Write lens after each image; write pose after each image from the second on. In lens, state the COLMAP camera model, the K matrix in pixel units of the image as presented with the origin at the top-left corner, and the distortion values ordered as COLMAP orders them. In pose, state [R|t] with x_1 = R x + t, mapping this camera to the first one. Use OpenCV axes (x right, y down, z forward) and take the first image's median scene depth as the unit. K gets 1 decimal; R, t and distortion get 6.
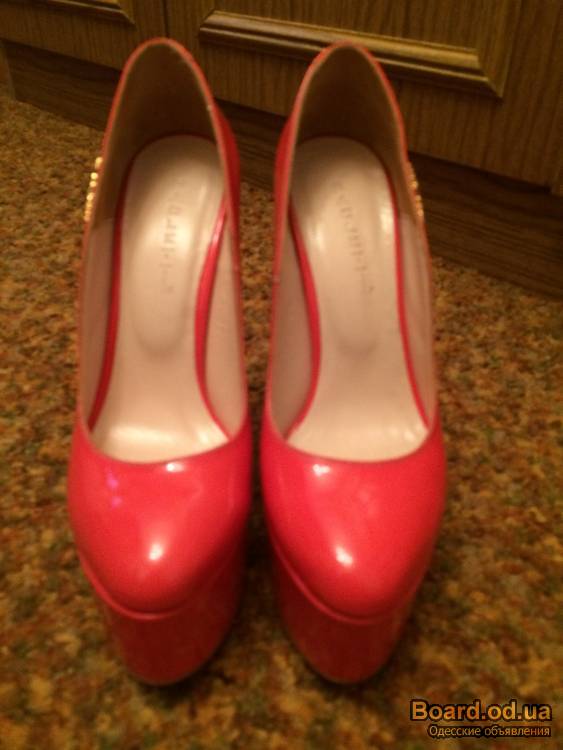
lens RADIAL K [[641.5, 0, 279.5], [0, 641.5, 376.3], [0, 0, 1]] dist [0.083997, -0.105744]
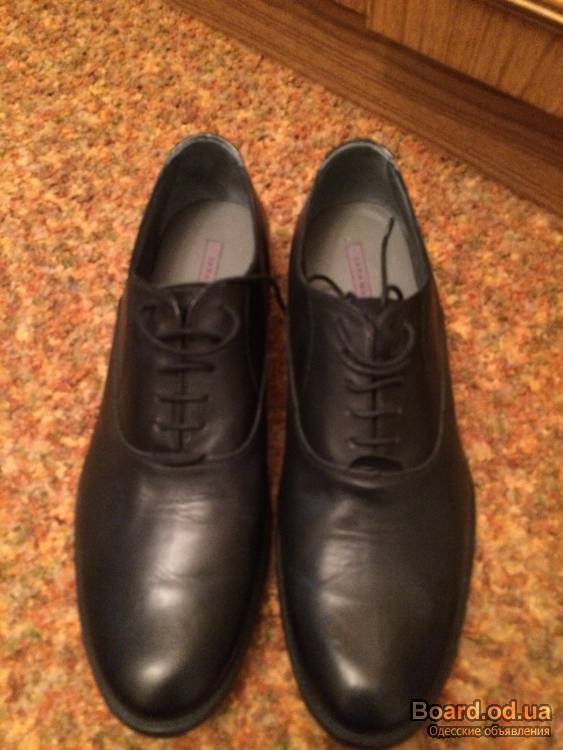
lens RADIAL K [[641.5, 0, 287.8], [0, 641.5, 375.3], [0, 0, 1]] dist [0.083997, -0.105744]
pose [[0.997168, -0.075044, 0.004844, 0.276449], [0.065403, 0.897250, 0.436653, -0.268835], [-0.037115, -0.435100, 0.899617, -0.119223]]
